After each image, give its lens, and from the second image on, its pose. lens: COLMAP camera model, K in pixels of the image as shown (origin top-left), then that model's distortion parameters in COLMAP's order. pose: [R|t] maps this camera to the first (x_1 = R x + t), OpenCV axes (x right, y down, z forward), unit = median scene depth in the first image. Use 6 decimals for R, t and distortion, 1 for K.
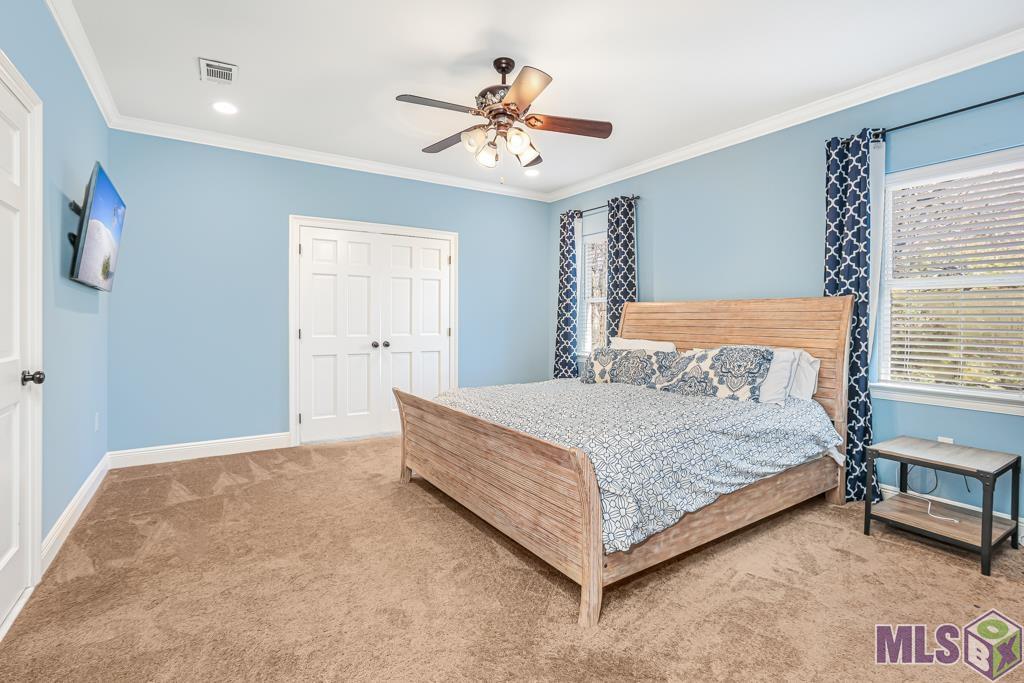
lens RADIAL K [[483.6, 0, 527.7], [0, 483.6, 320.9], [0, 0, 1]] dist [-0.035538, 0.005946]
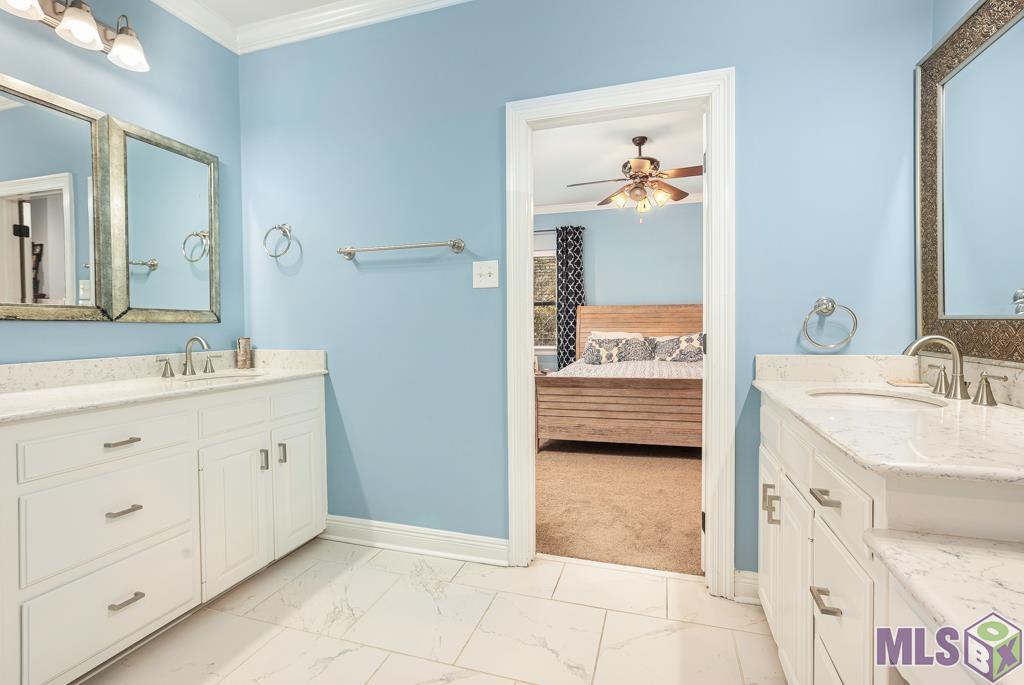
lens RADIAL K [[483.6, 0, 513.6], [0, 483.6, 333.7], [0, 0, 1]] dist [-0.035538, 0.005946]
pose [[0.780122, -0.025198, 0.625120, -0.943808], [0.014467, 0.999648, 0.022240, 0.007410], [-0.625460, -0.008306, 0.780212, 0.073644]]
